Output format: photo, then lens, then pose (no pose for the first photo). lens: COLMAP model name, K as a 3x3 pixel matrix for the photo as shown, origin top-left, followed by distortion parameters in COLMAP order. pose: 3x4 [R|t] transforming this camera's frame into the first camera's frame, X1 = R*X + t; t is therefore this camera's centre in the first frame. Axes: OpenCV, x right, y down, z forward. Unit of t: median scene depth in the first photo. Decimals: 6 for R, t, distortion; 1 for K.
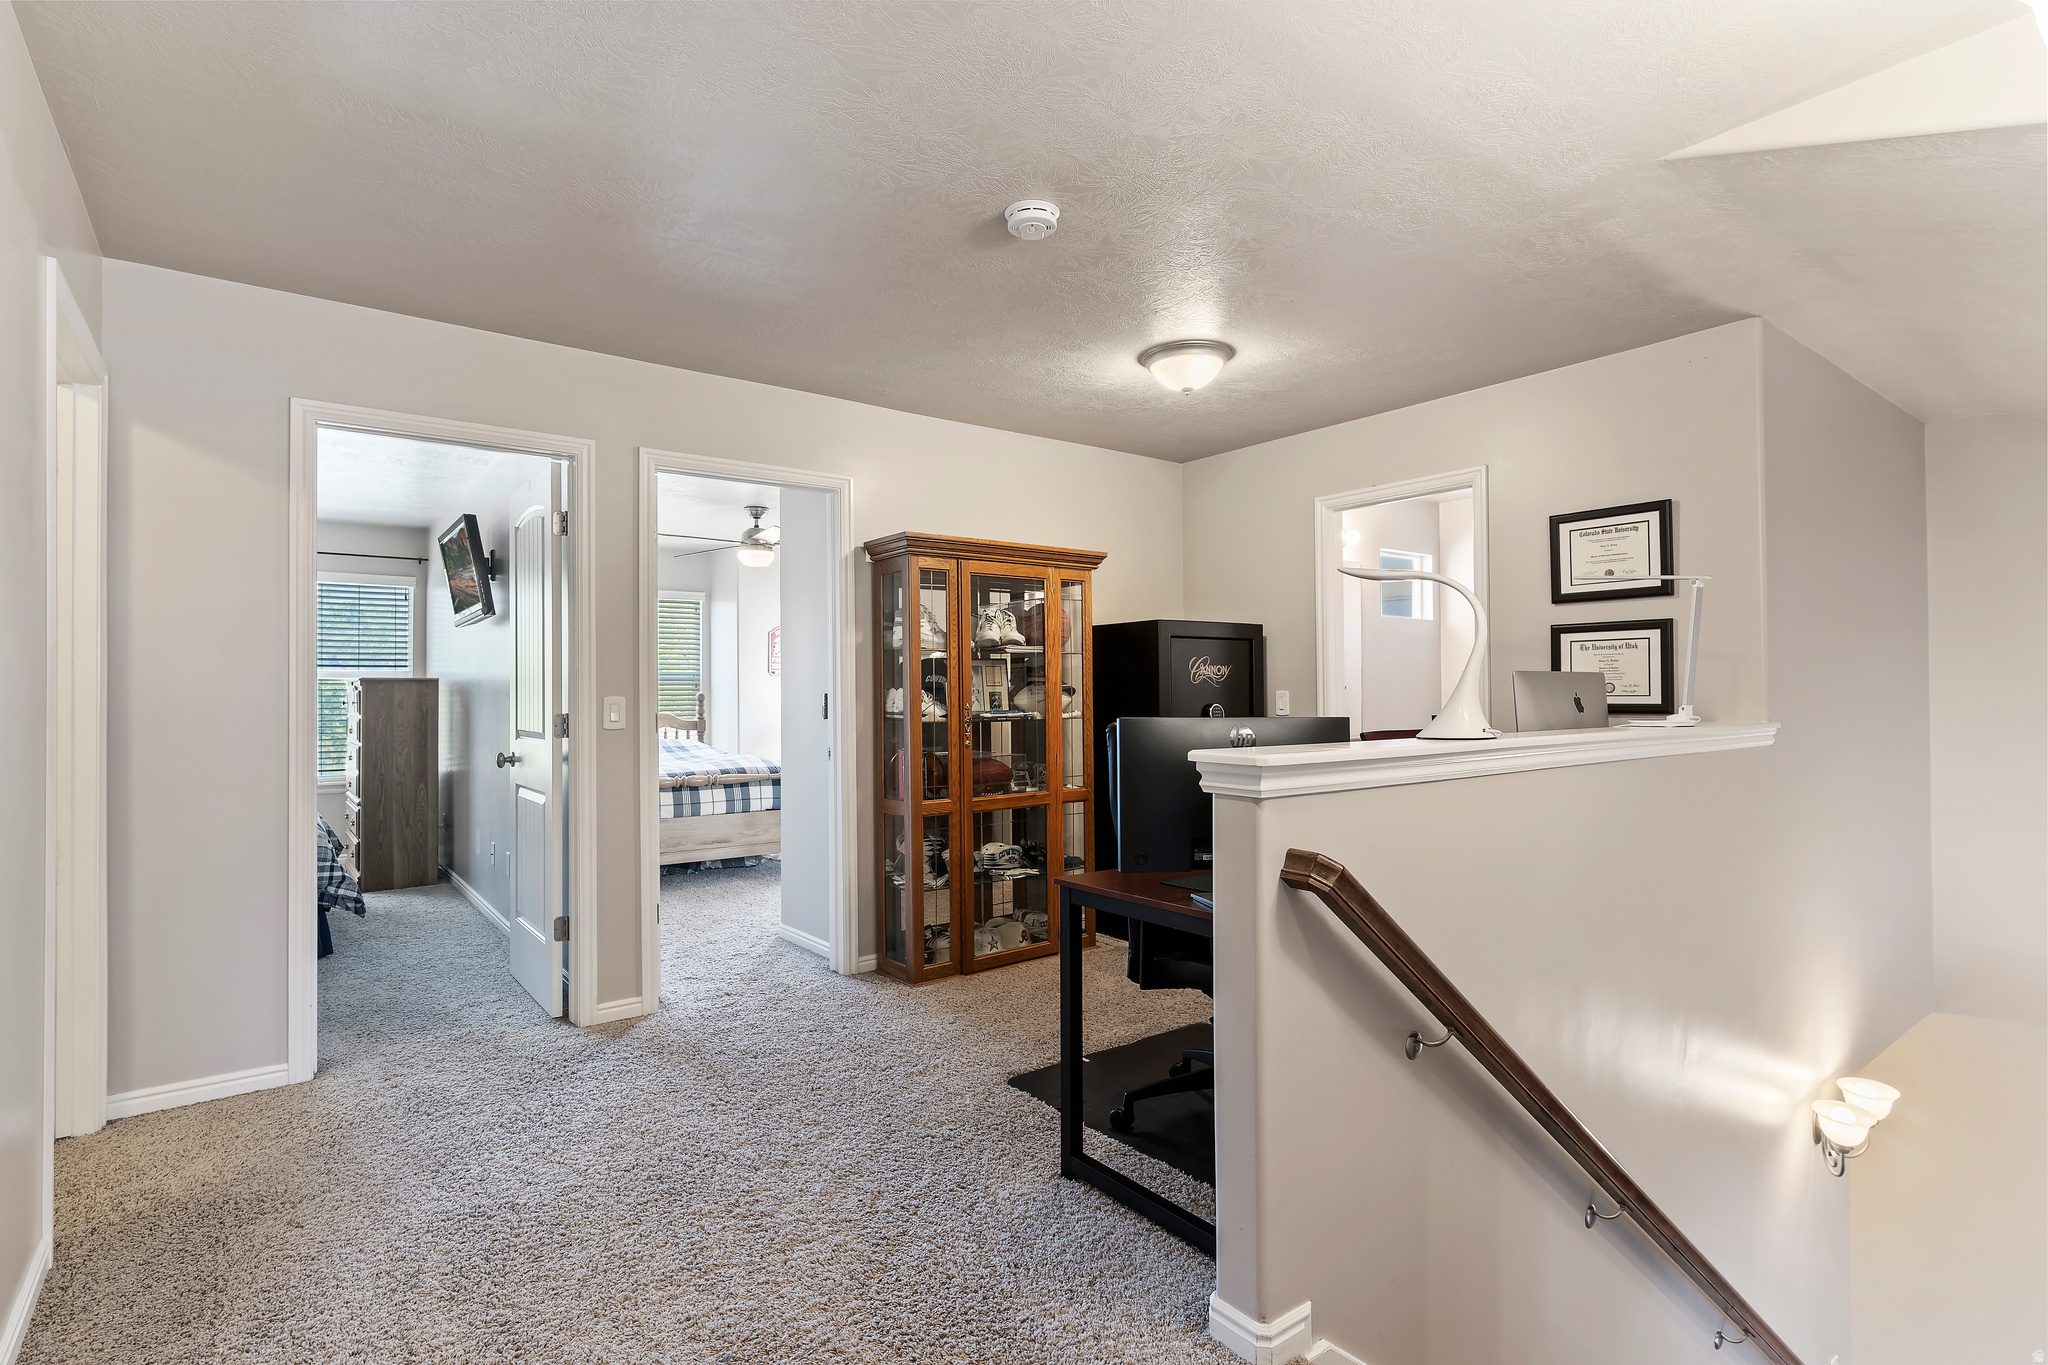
lens RADIAL K [[995.8, 0, 1025.4], [0, 995.8, 684.4], [0, 0, 1]] dist [0.001857, 0.000210]
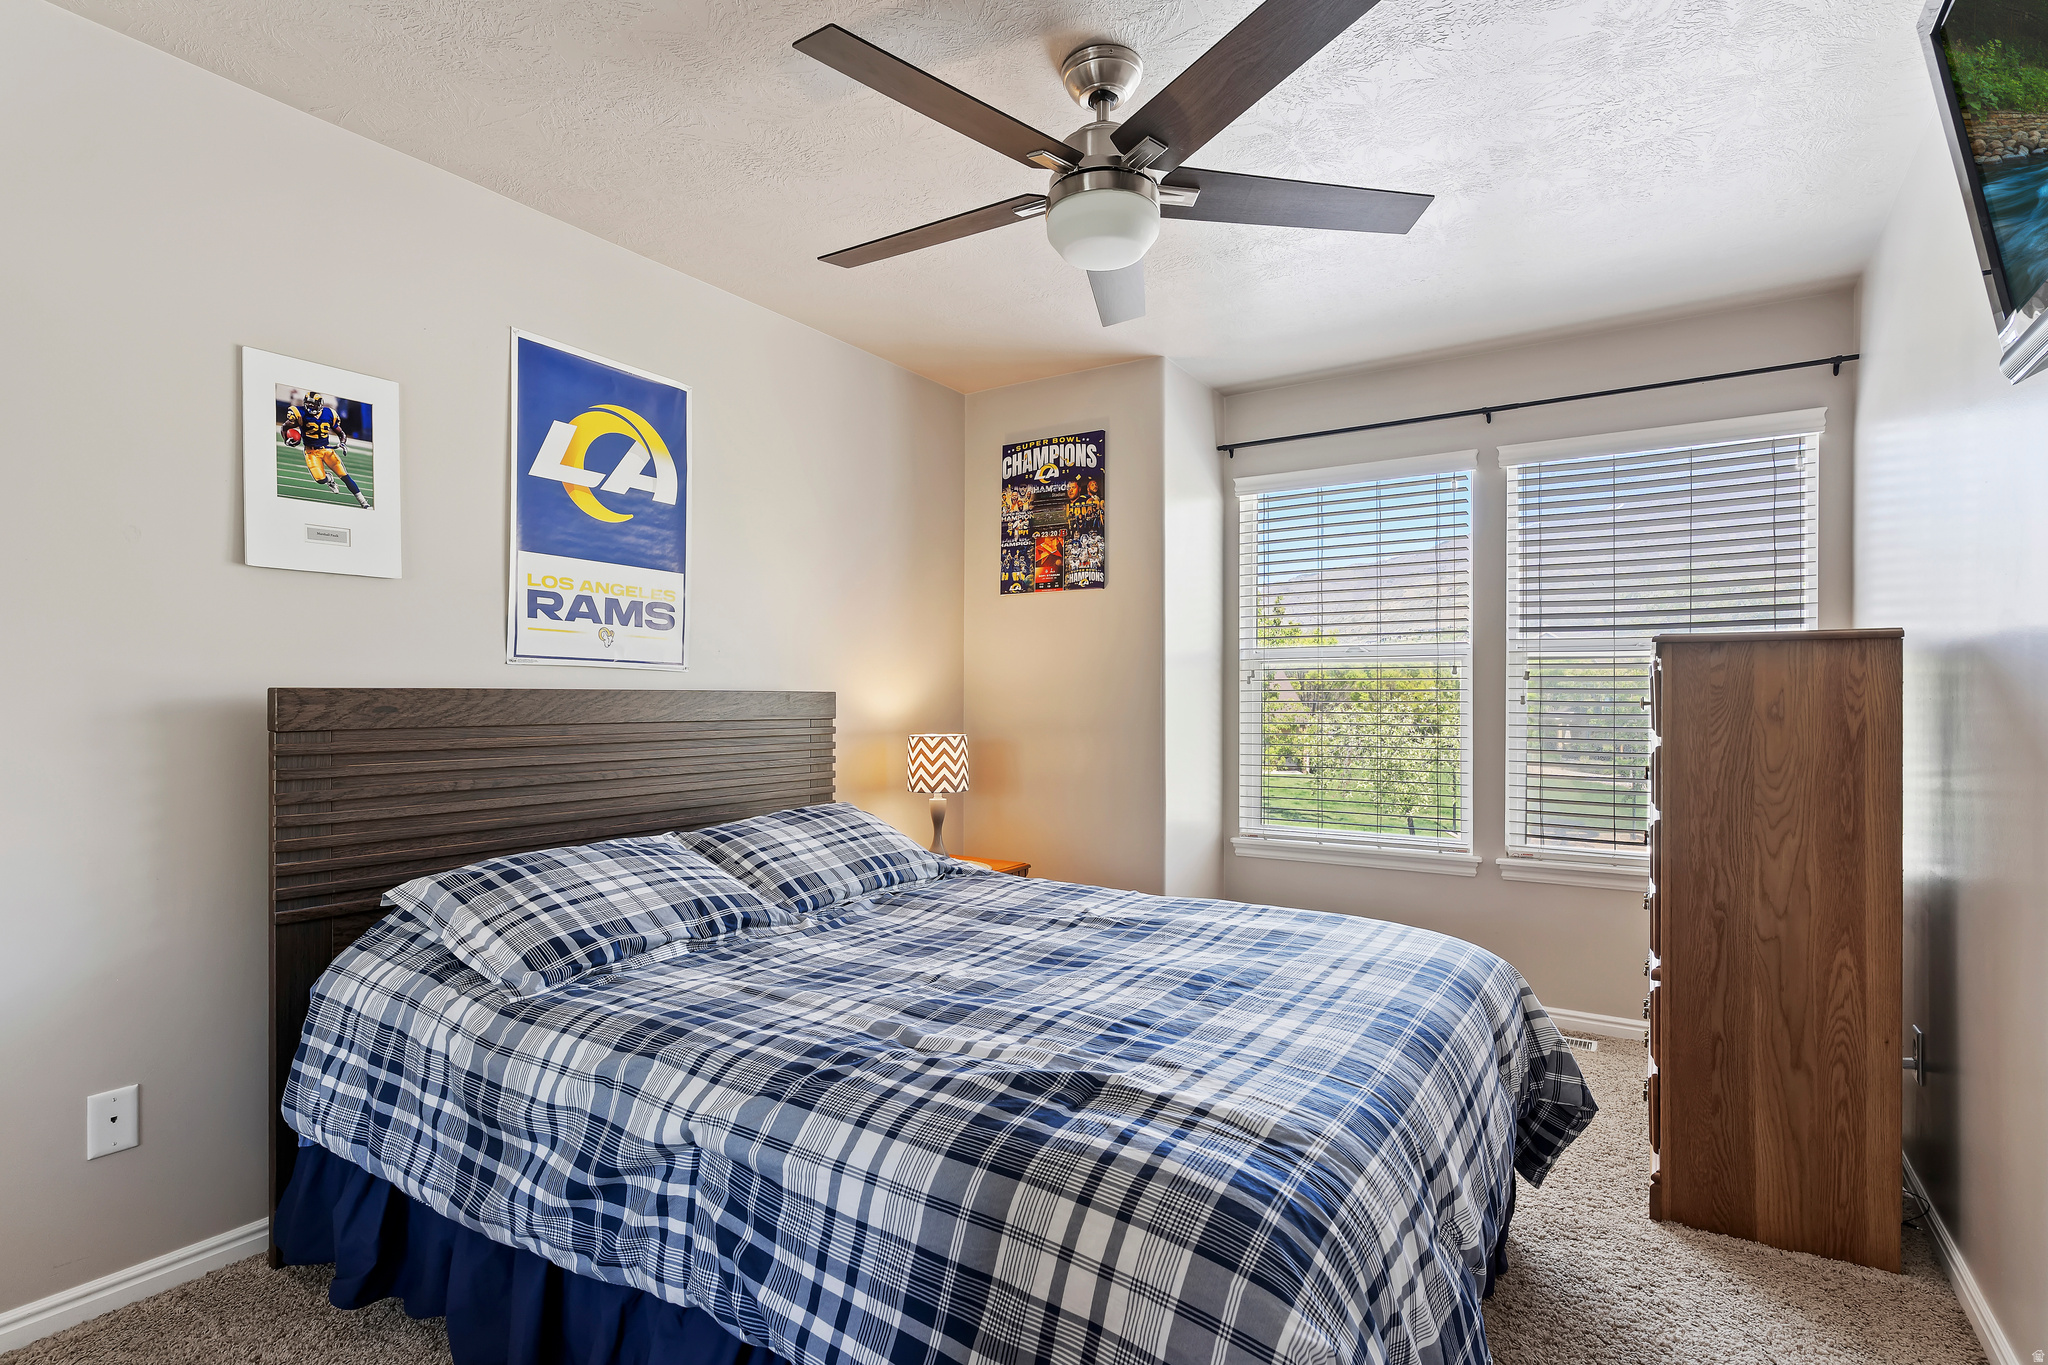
lens RADIAL K [[995.8, 0, 1022.3], [0, 995.8, 692.4], [0, 0, 1]] dist [0.001857, 0.000210]
pose [[0.335323, 0.002195, -0.942101, -0.387677], [0.005952, 0.999972, 0.004449, 0.011126], [0.942084, -0.007099, 0.335301, 0.636072]]
